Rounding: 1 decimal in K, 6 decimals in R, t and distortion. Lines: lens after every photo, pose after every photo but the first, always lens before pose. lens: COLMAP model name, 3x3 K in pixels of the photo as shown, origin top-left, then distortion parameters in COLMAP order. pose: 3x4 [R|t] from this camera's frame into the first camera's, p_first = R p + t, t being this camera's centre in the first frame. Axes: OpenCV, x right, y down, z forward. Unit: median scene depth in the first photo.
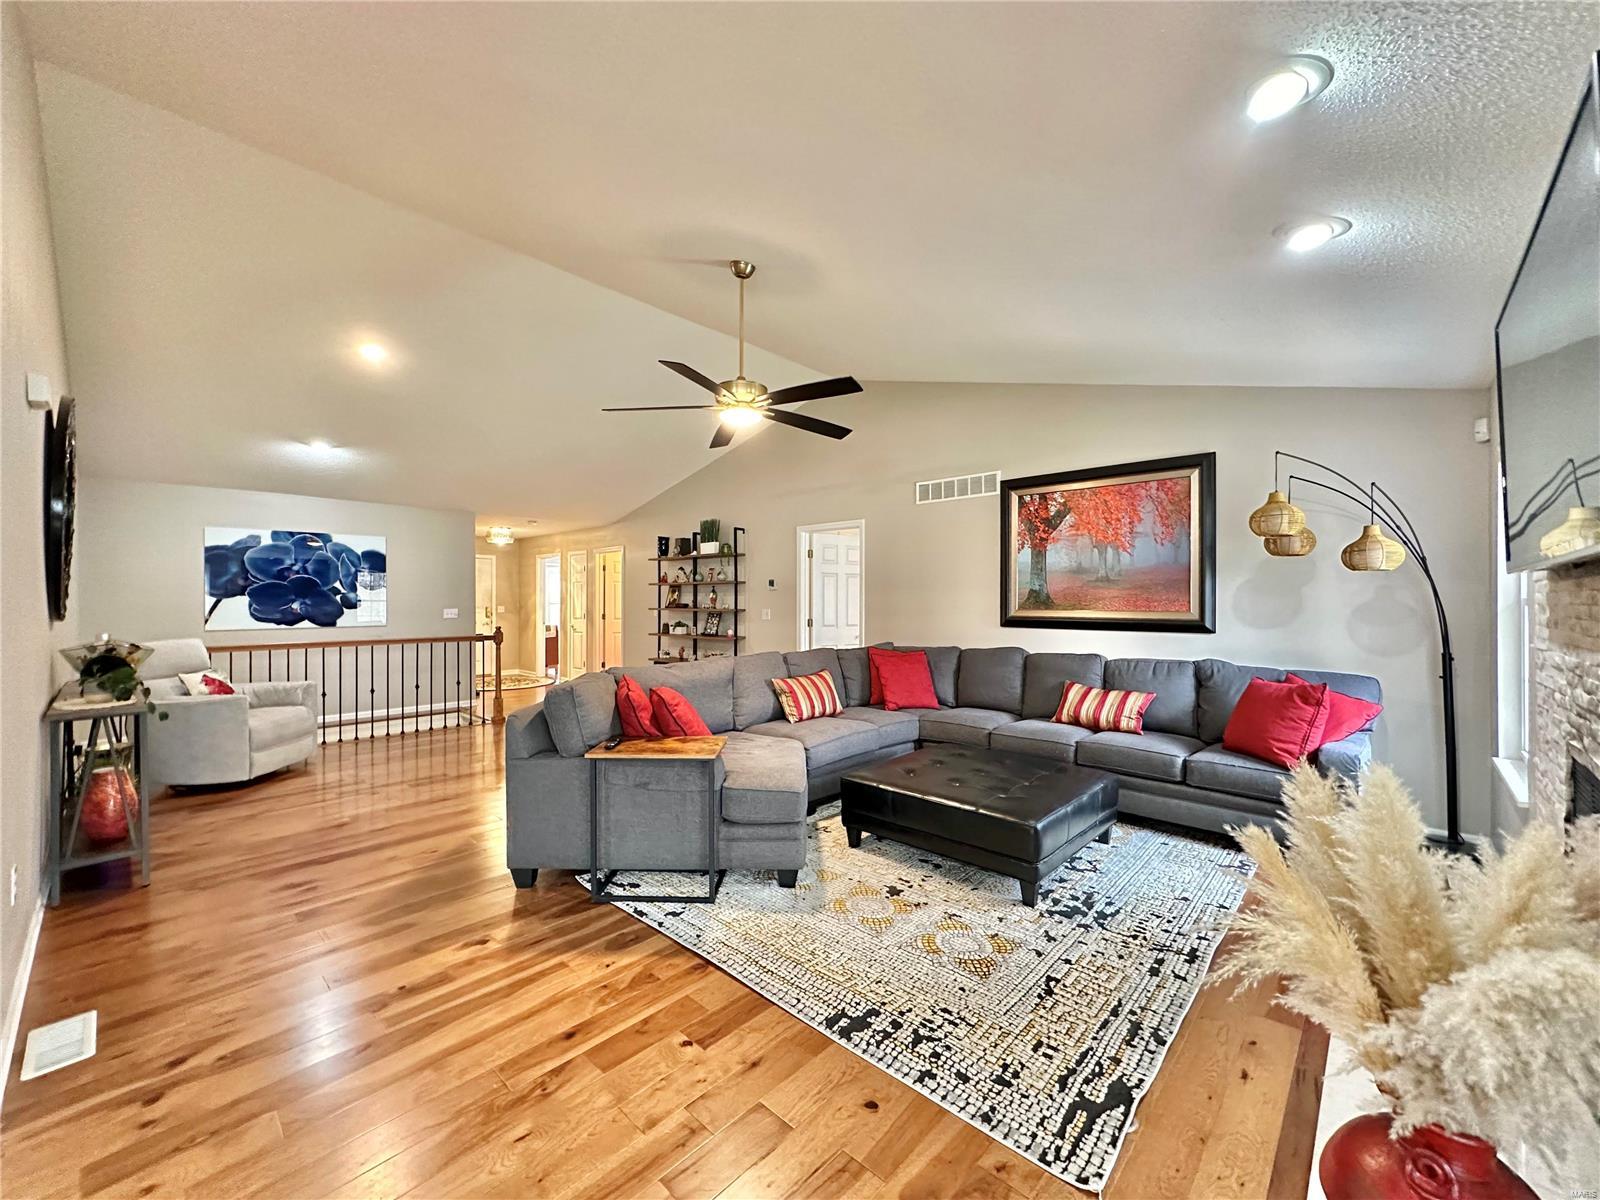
lens RADIAL K [[635.9, 0, 801.0], [0, 635.9, 599.4], [0, 0, 1]] dist [-0.001369, -0.001004]
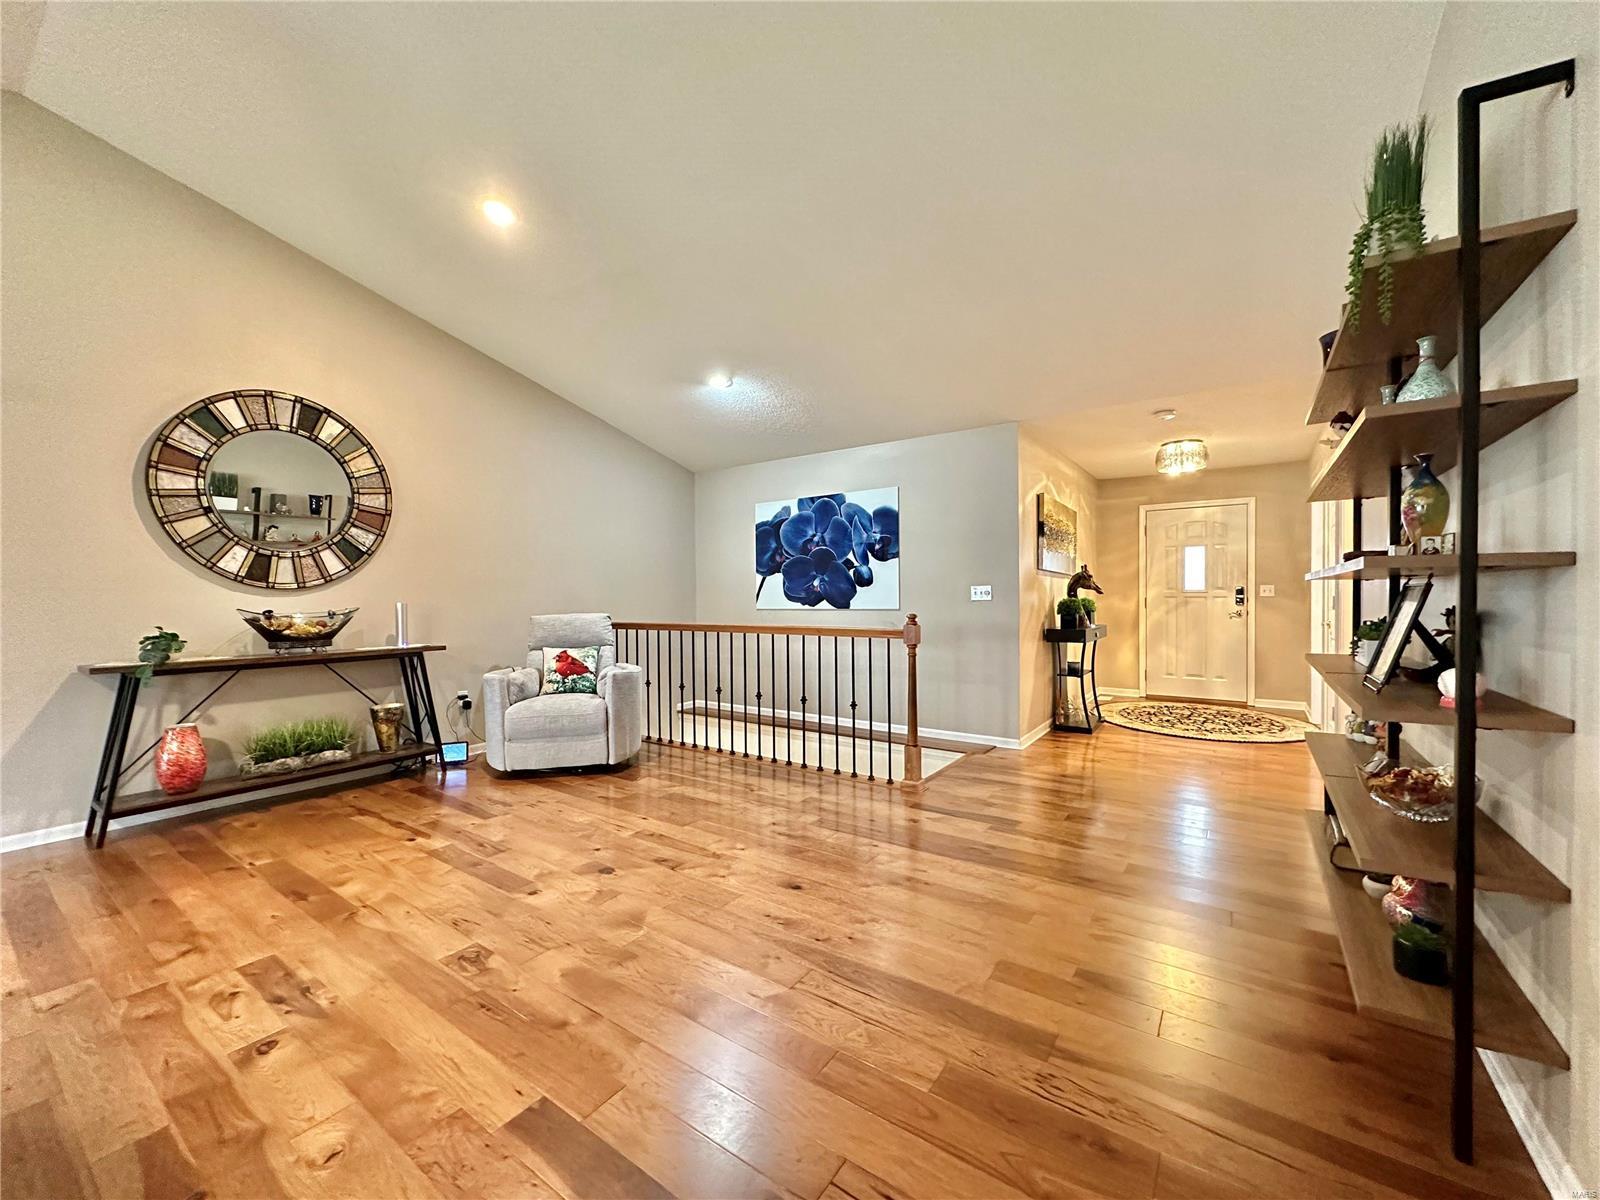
lens RADIAL K [[635.9, 0, 797.1], [0, 635.9, 595.8], [0, 0, 1]] dist [-0.001369, -0.001004]
pose [[0.141952, -0.002689, -0.989870, 0.090625], [0.009491, 0.999954, -0.001356, 0.053364], [0.989828, -0.009202, 0.141971, 1.634497]]
